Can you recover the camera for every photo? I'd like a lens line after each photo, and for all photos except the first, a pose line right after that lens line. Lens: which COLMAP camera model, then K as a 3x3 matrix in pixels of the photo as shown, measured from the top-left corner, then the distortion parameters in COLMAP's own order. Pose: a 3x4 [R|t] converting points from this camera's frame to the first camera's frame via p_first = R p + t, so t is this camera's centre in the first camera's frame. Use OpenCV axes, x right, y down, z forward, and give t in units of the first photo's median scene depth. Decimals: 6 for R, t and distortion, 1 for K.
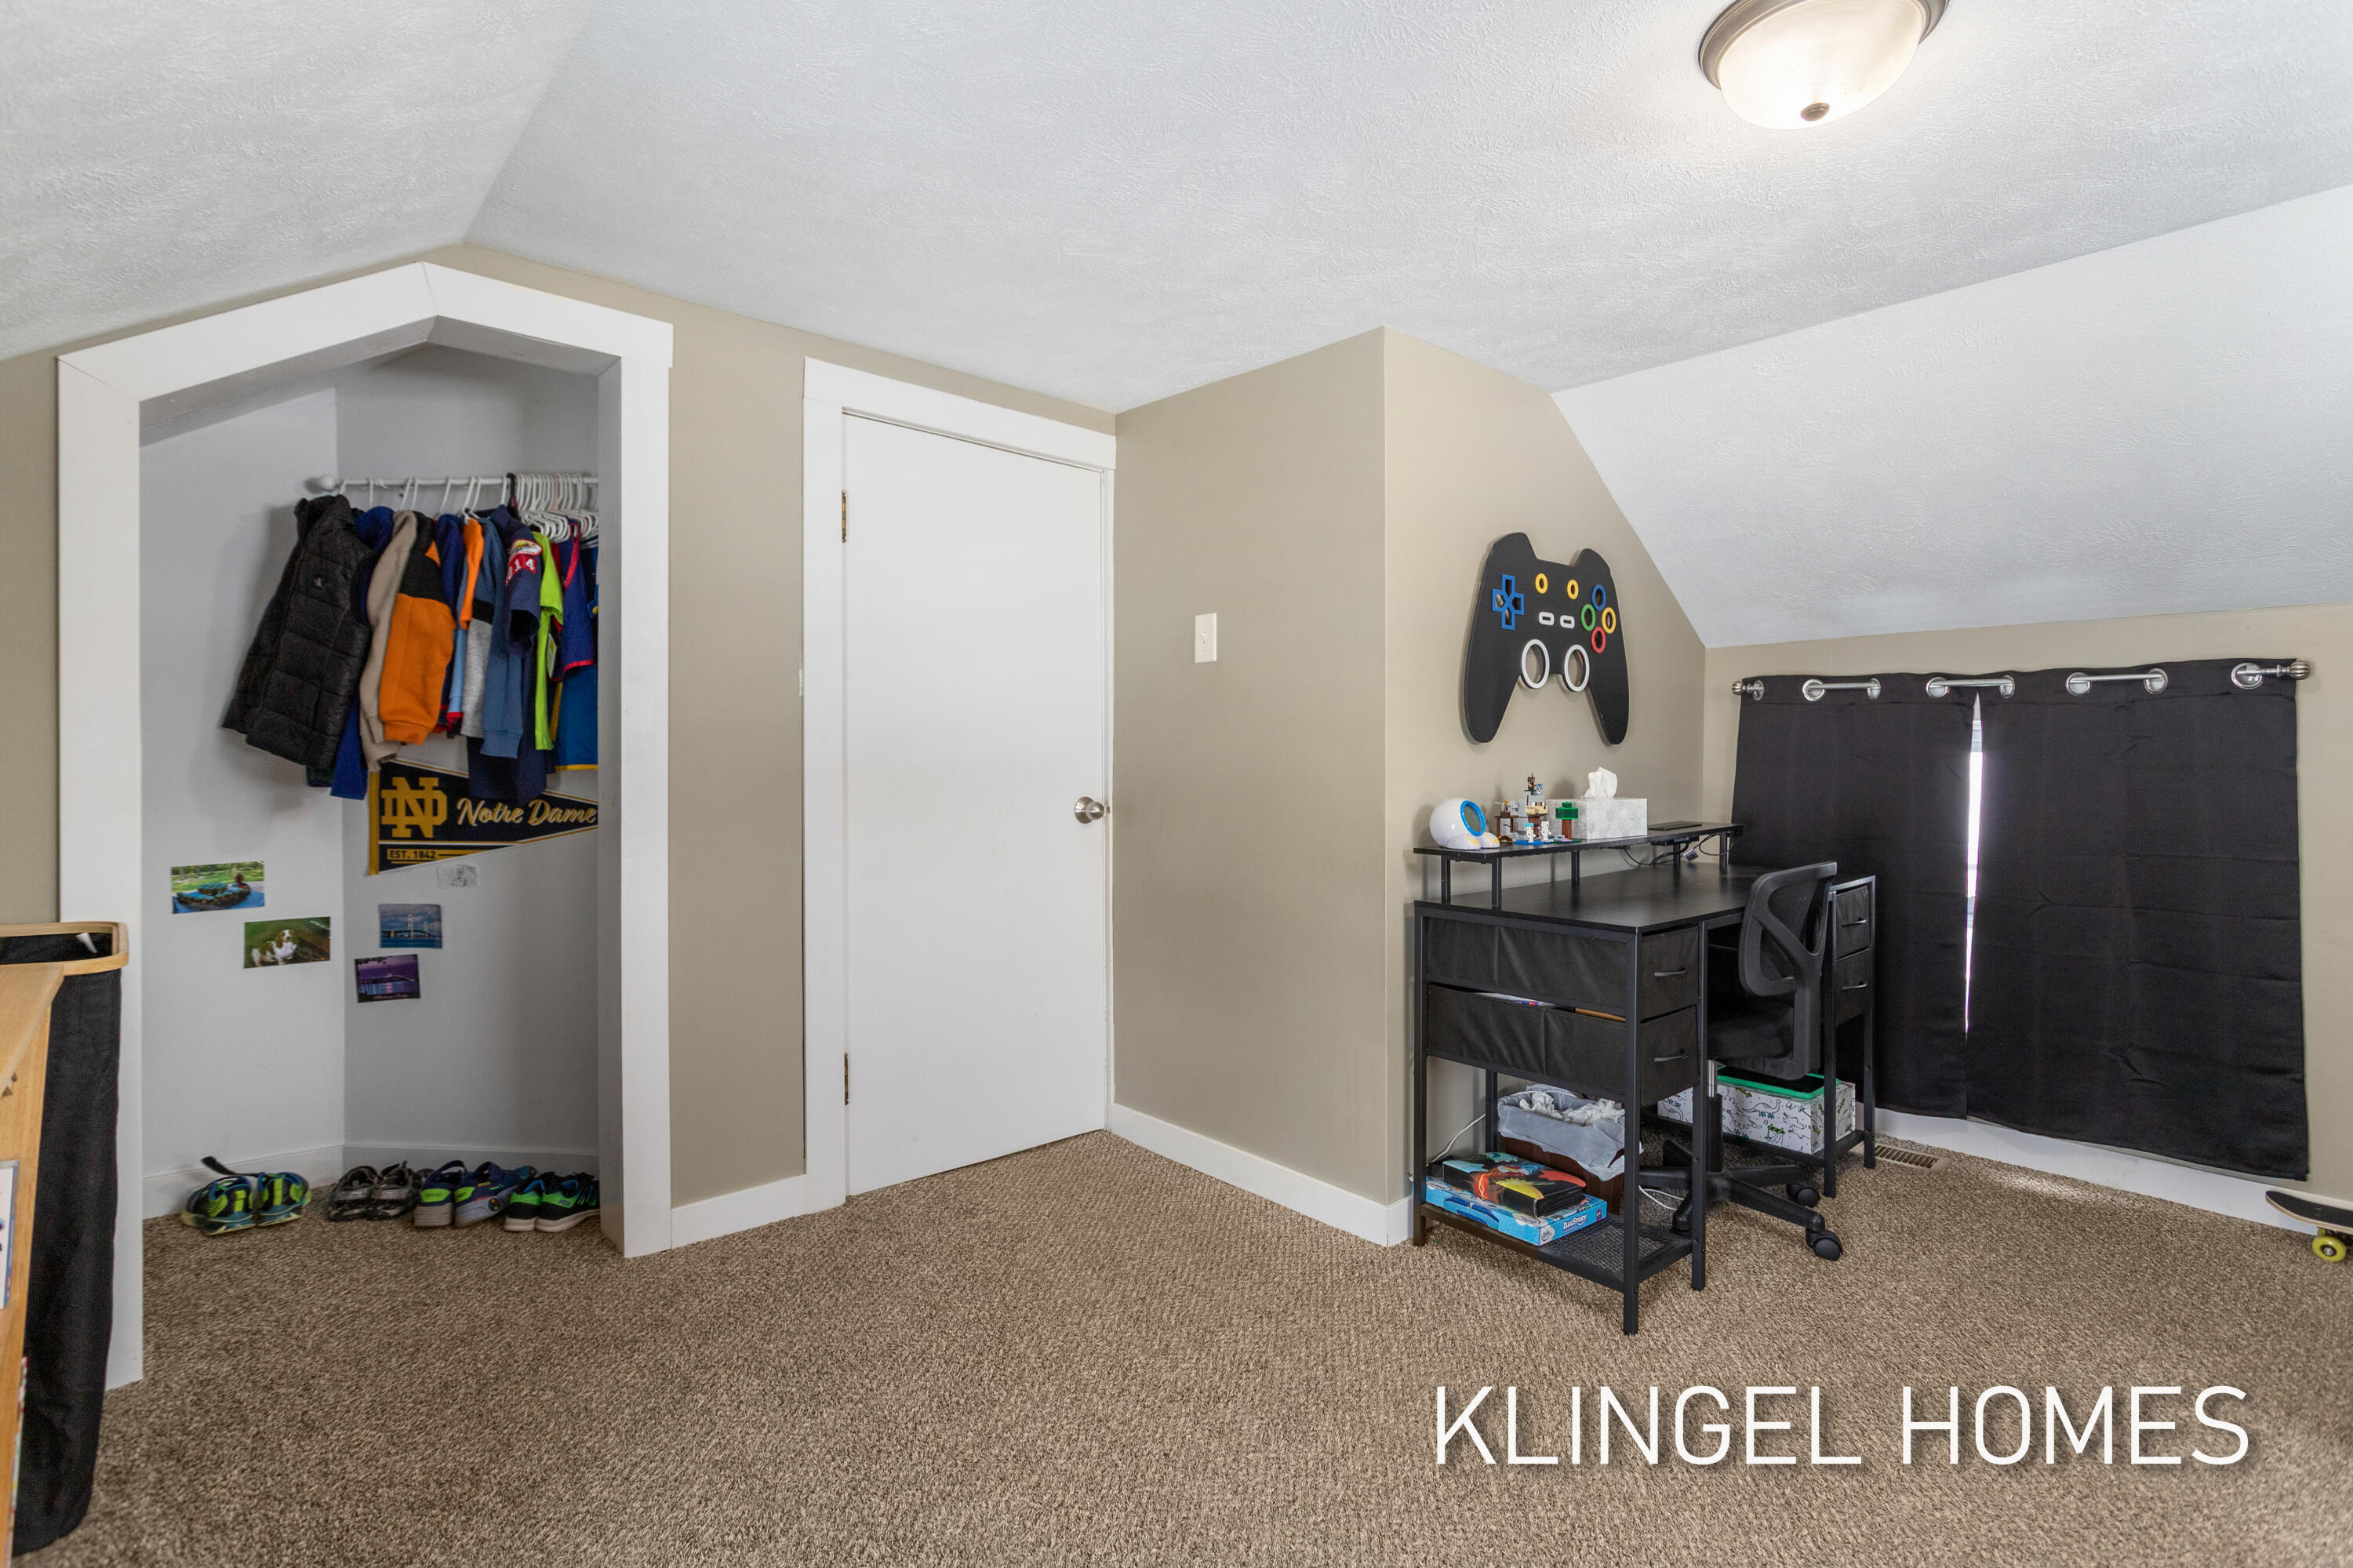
lens RADIAL K [[1138.0, 0, 1186.4], [0, 1138.0, 774.3], [0, 0, 1]] dist [0.002639, 0.000160]
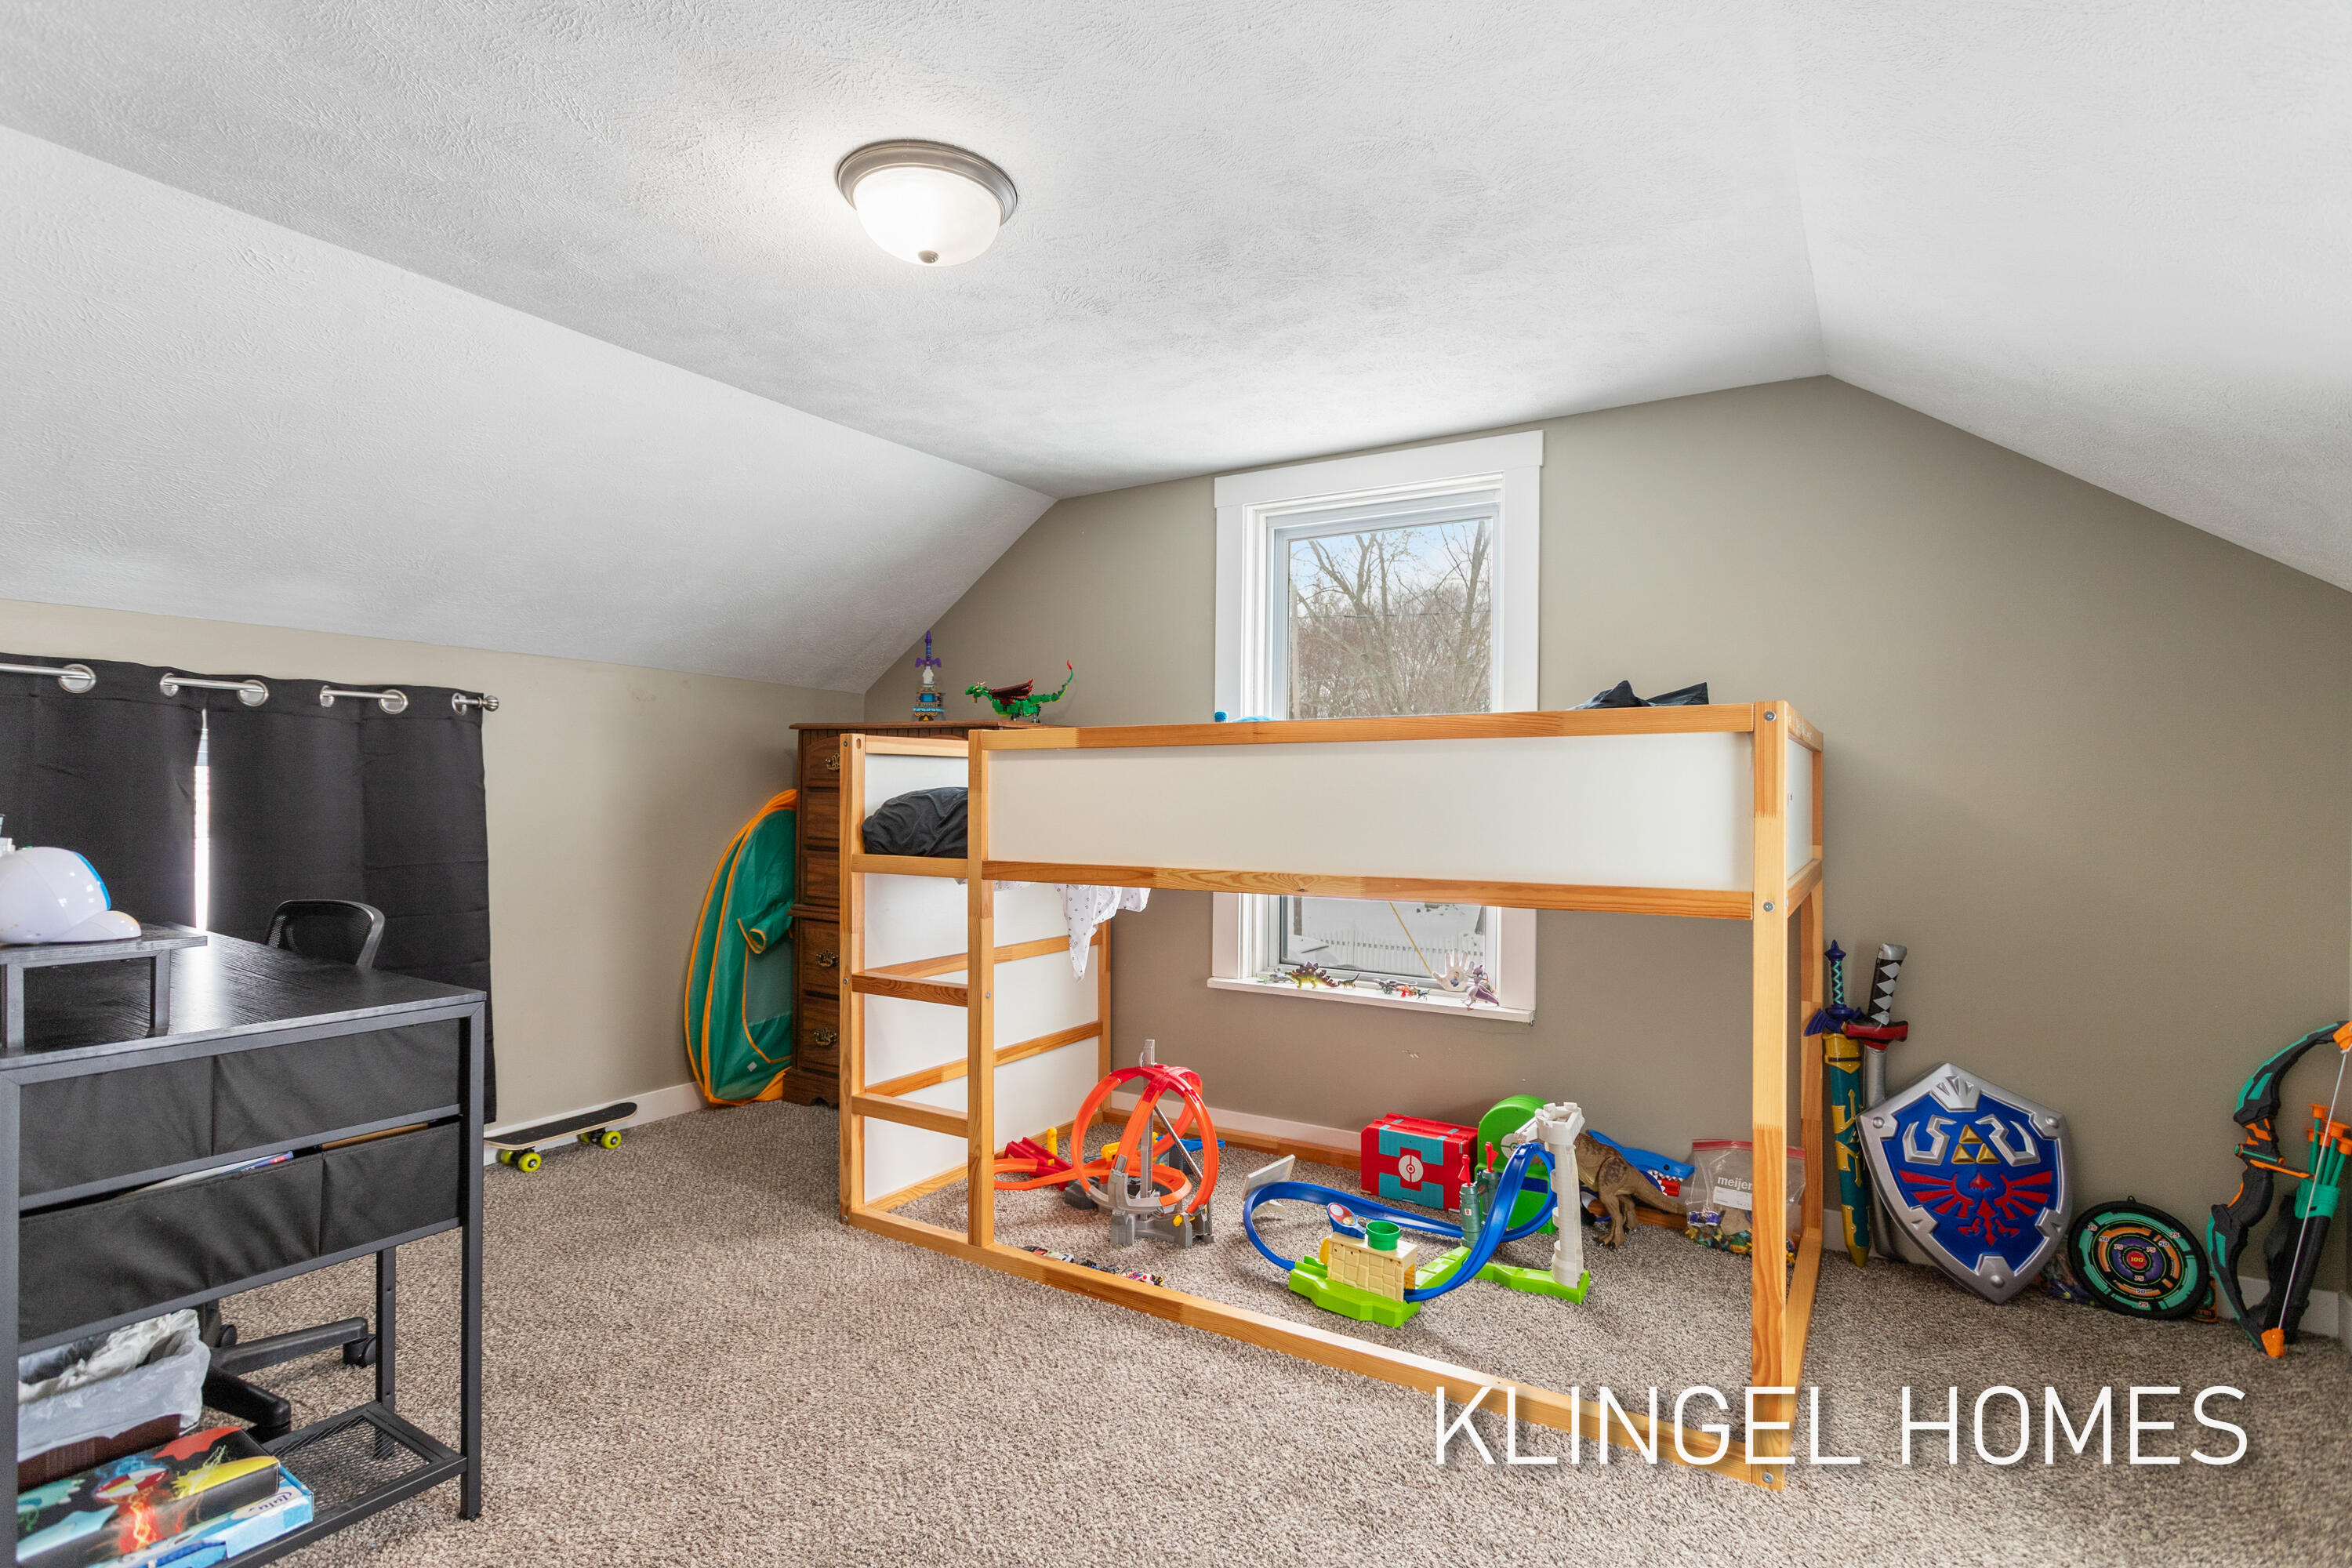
lens RADIAL K [[1137.5, 0, 1188.3], [0, 1137.5, 783.6], [0, 0, 1]] dist [0.002639, 0.000160]
pose [[-0.285341, -0.007806, 0.958394, -0.404121], [-0.001344, 0.999969, 0.007745, -0.014183], [-0.958425, 0.000922, -0.285343, 0.617939]]
